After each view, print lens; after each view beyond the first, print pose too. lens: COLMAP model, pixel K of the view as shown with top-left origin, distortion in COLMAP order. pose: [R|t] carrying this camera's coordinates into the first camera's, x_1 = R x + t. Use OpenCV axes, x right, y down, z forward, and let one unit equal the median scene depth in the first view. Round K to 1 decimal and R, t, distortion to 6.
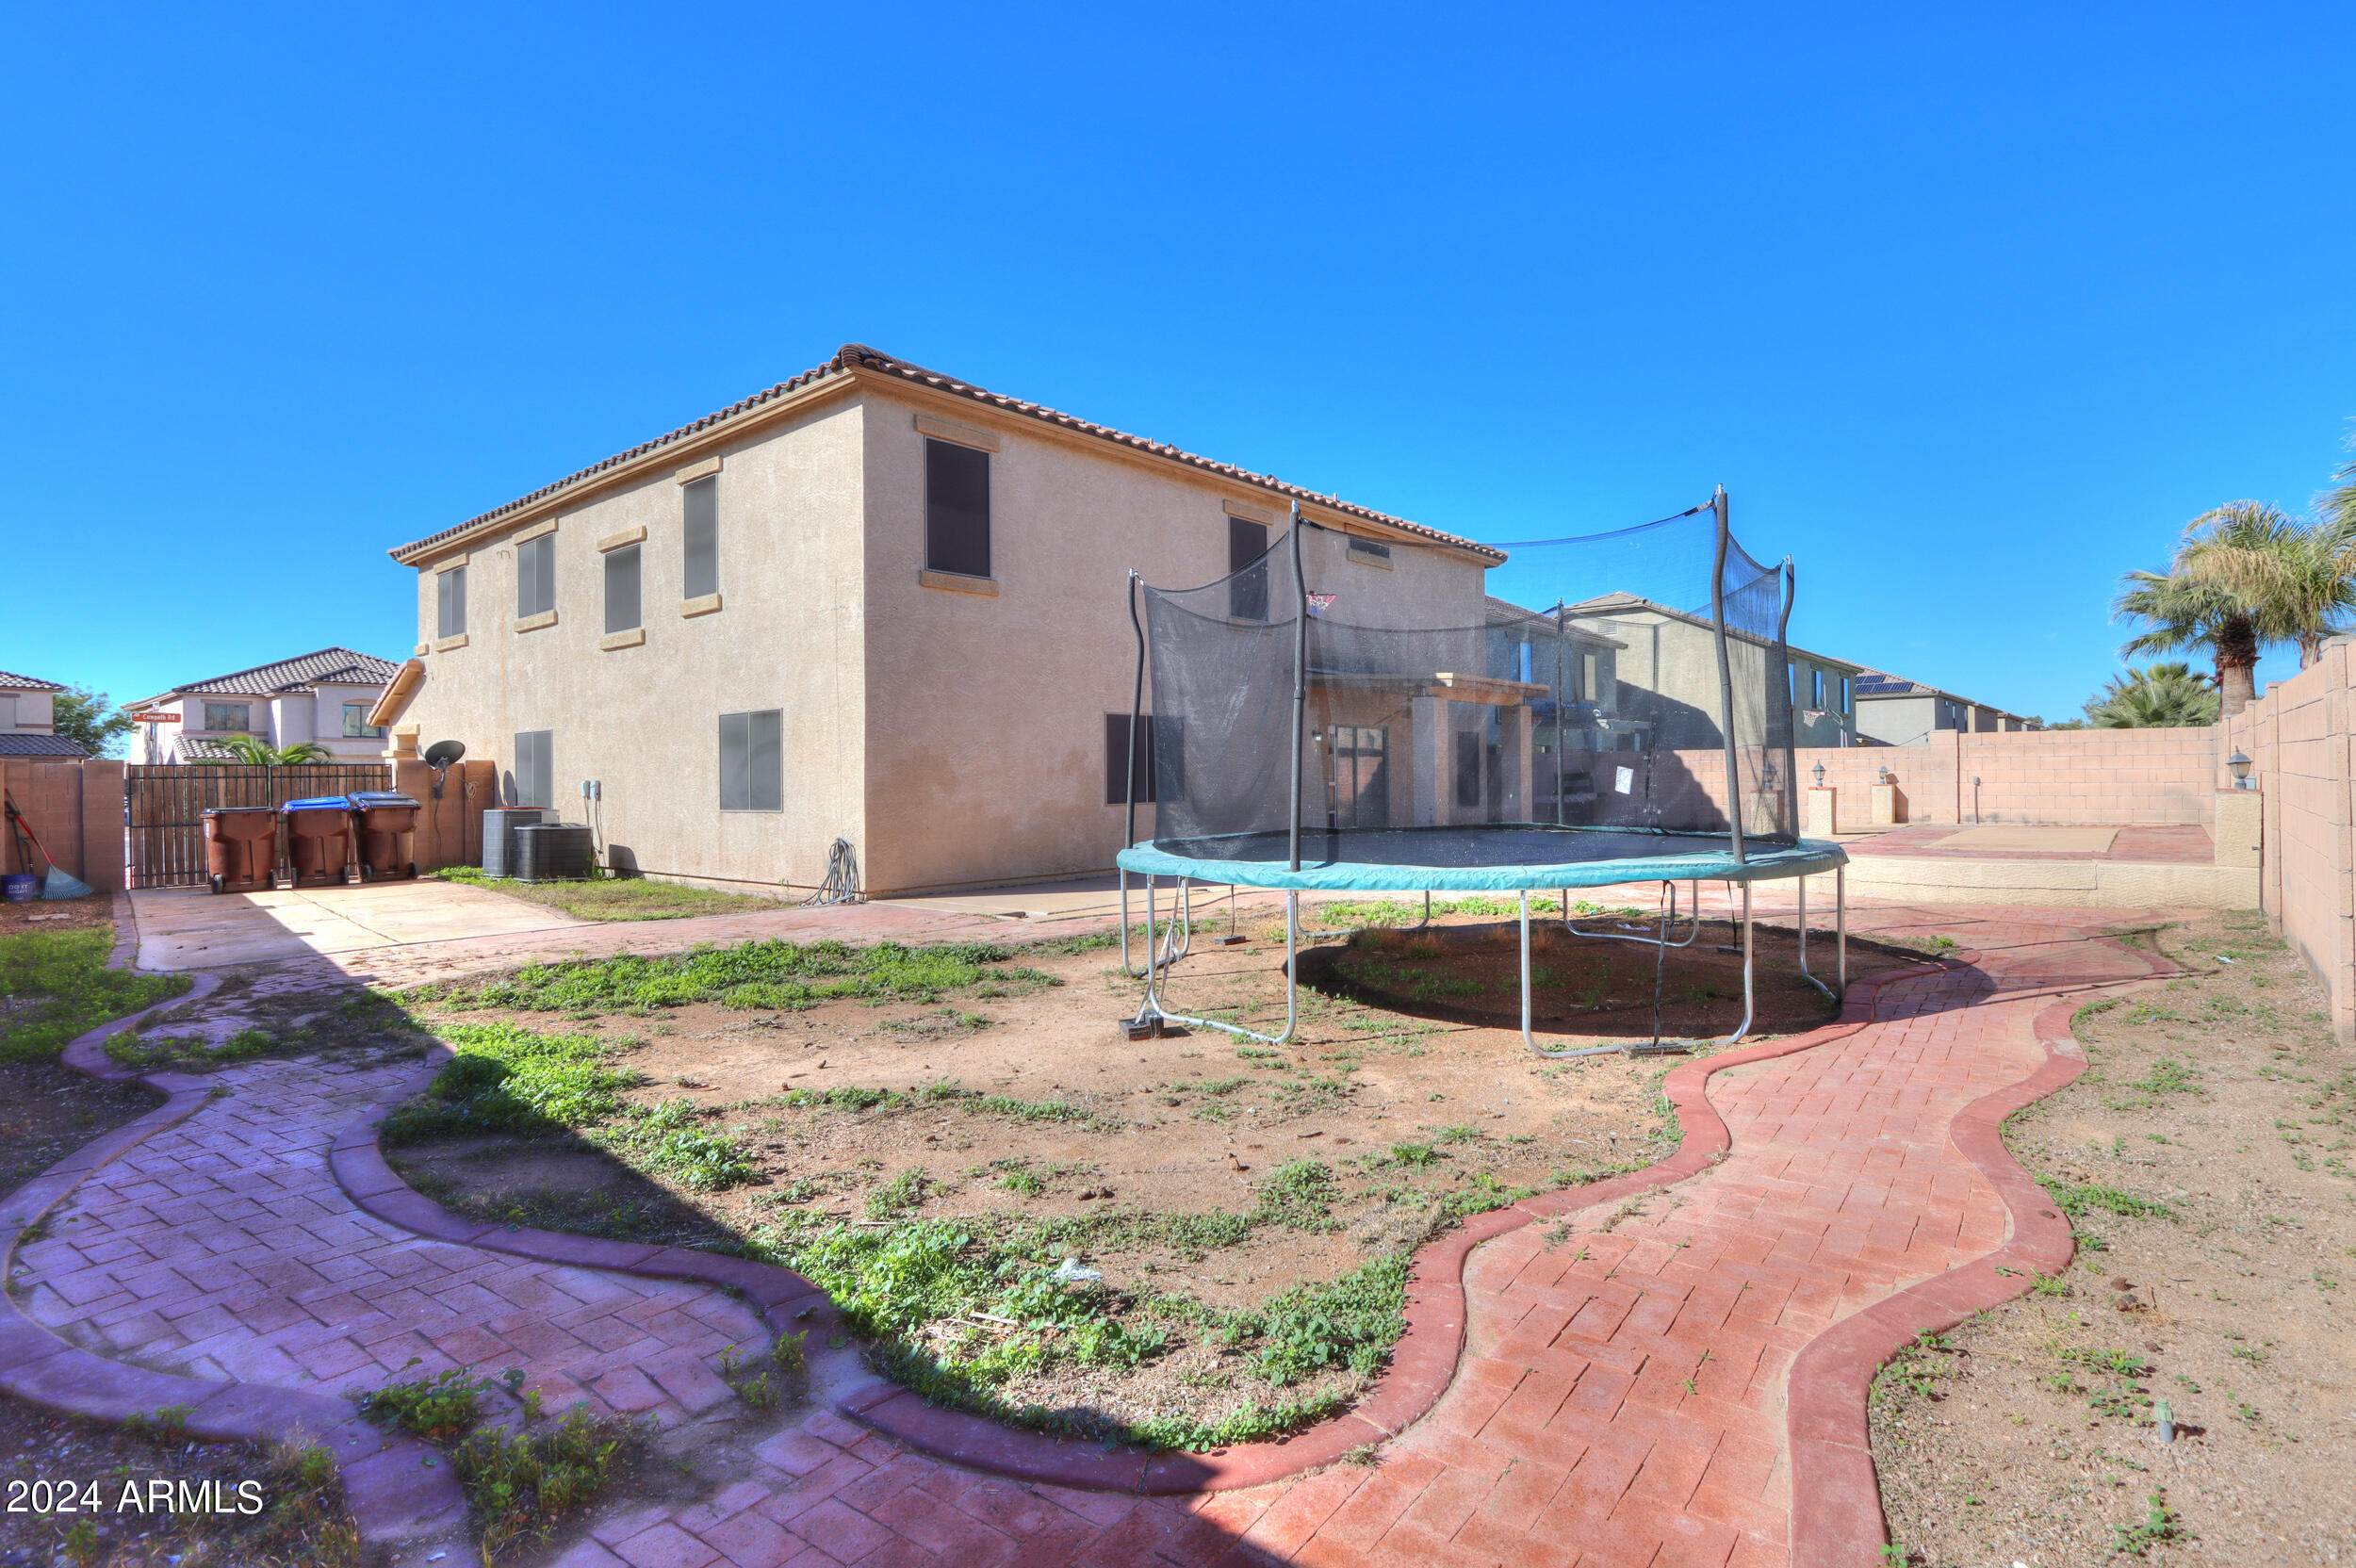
lens RADIAL K [[1128.4, 0, 1269.0], [0, 1128.4, 788.4], [0, 0, 1]] dist [0.000901, -0.000149]
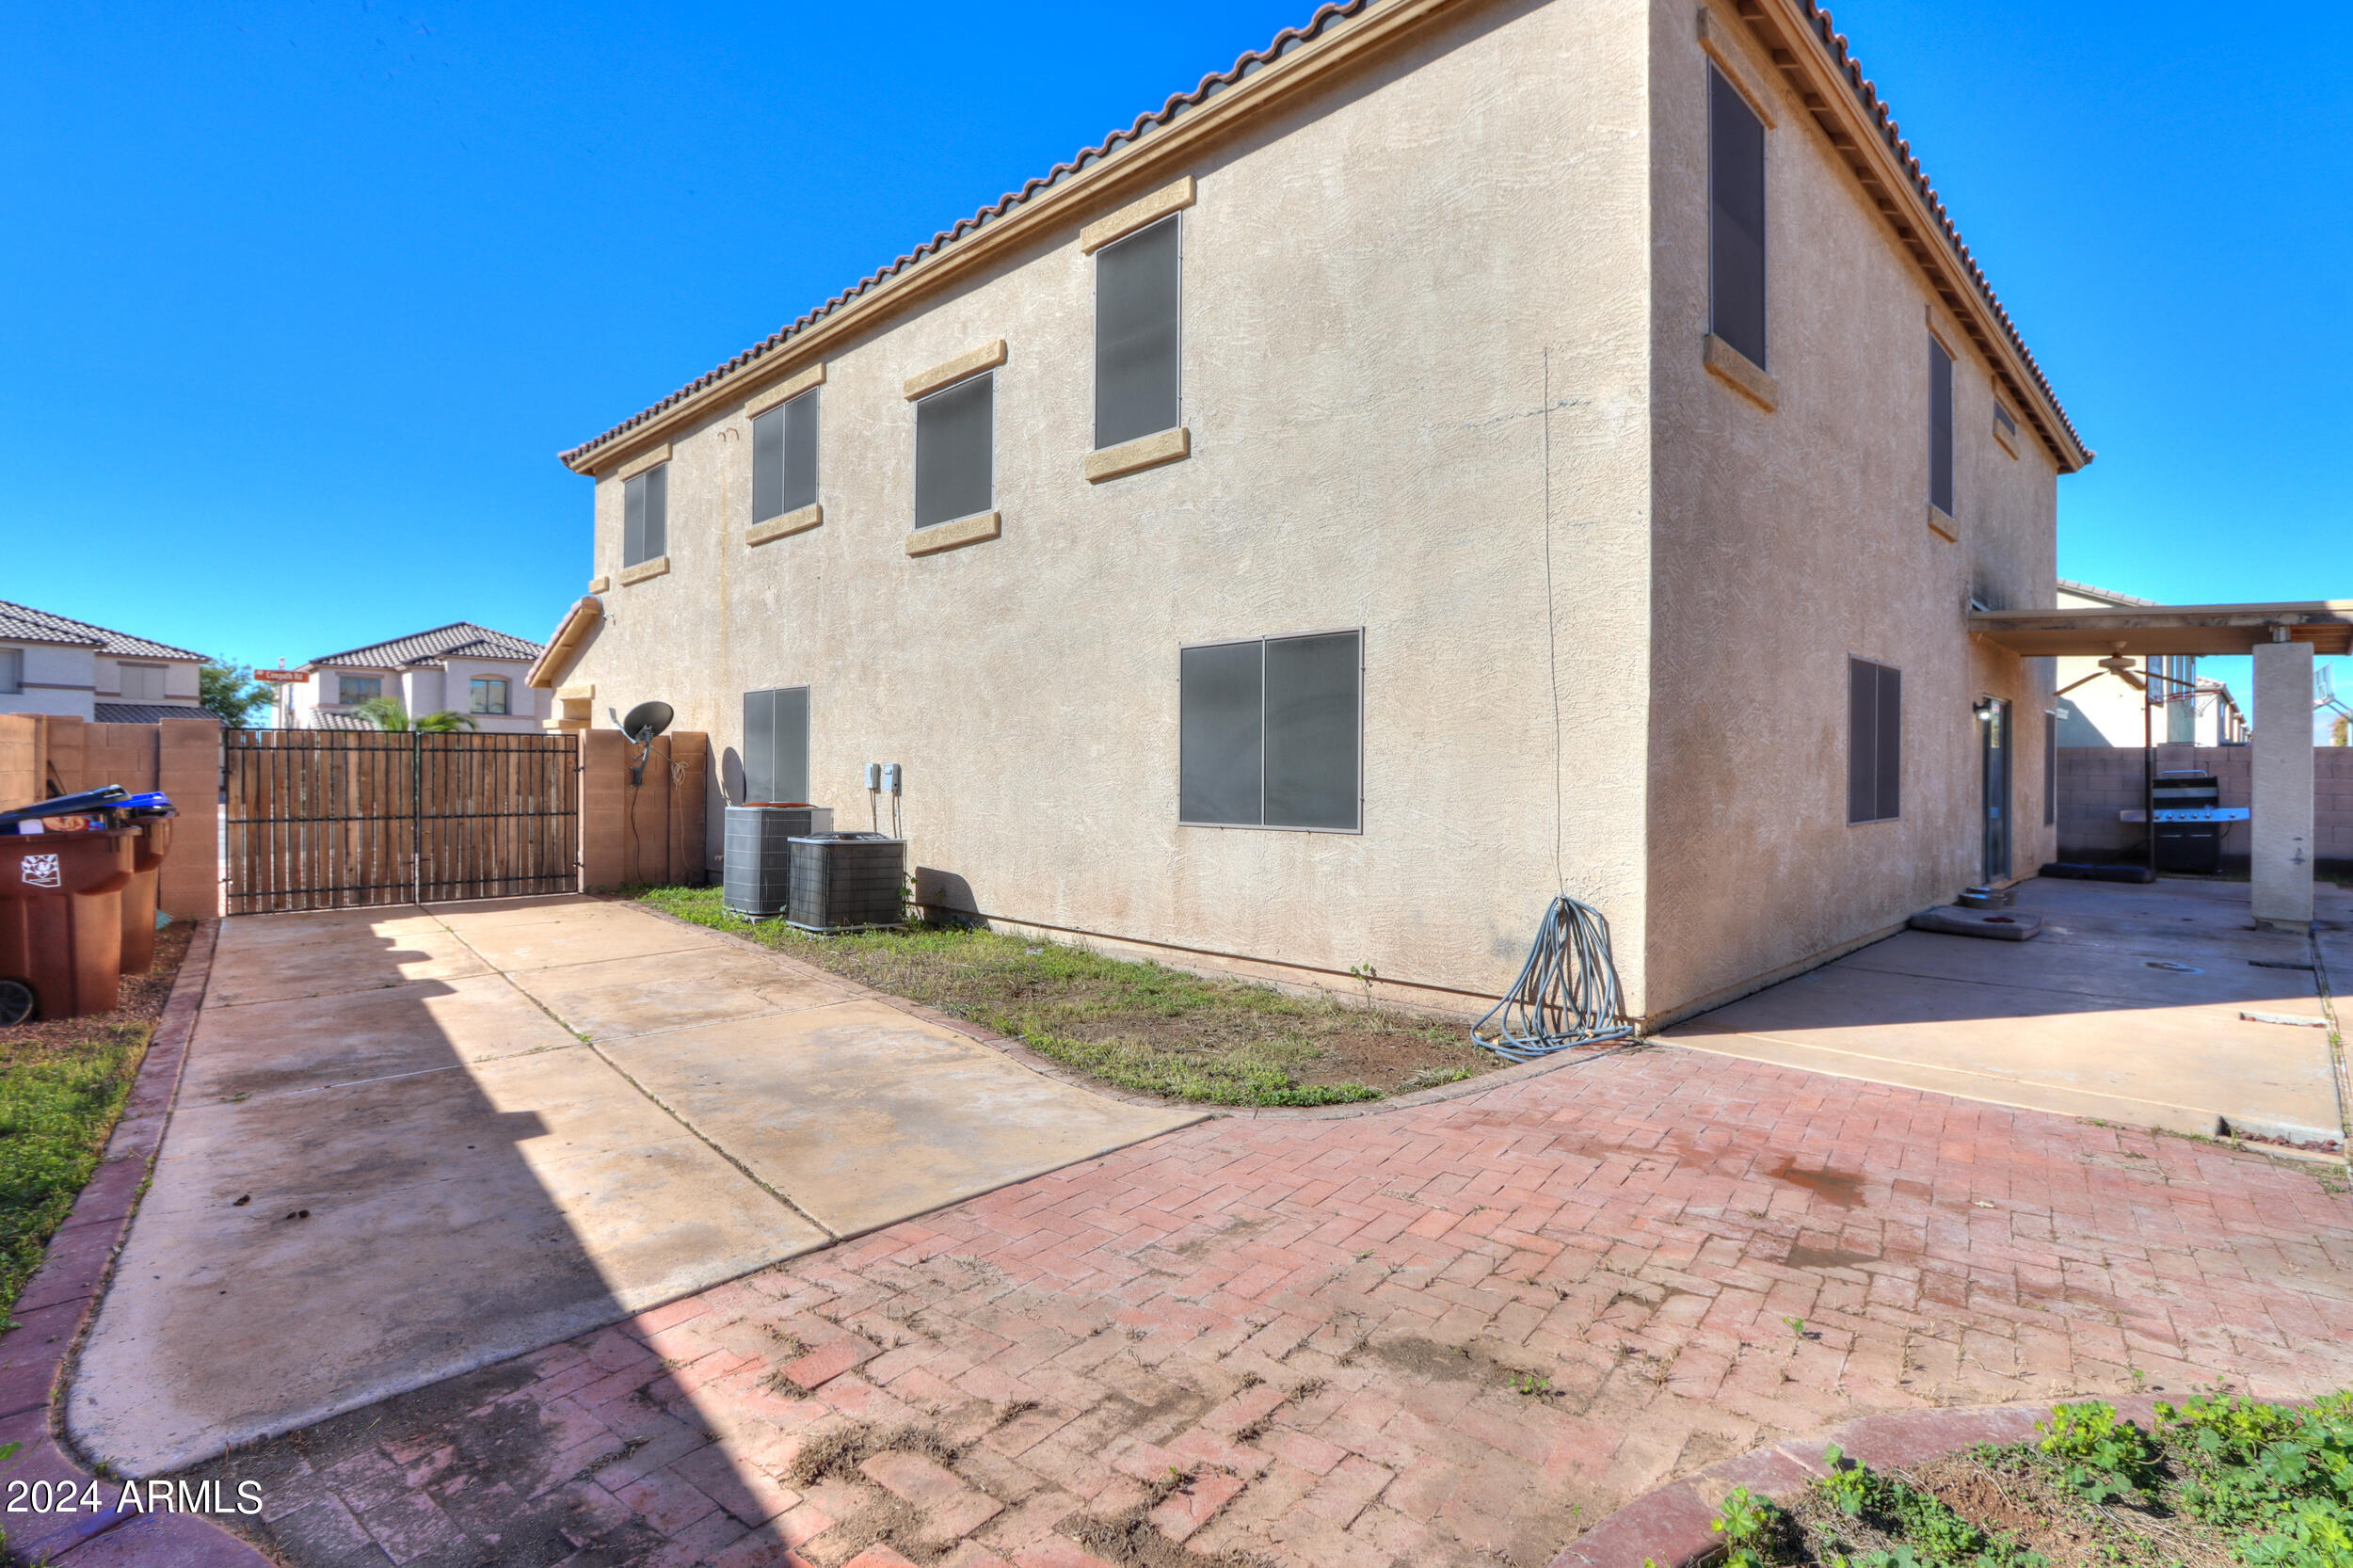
lens RADIAL K [[1112.4, 0, 1176.5], [0, 1112.4, 784.0], [0, 0, 1]] dist [-0.002750, 0.000077]
pose [[0.993737, 0.019772, -0.109983, -0.346033], [-0.019502, 0.999804, 0.003531, -0.000910], [0.110031, -0.001364, 0.993927, 0.373317]]
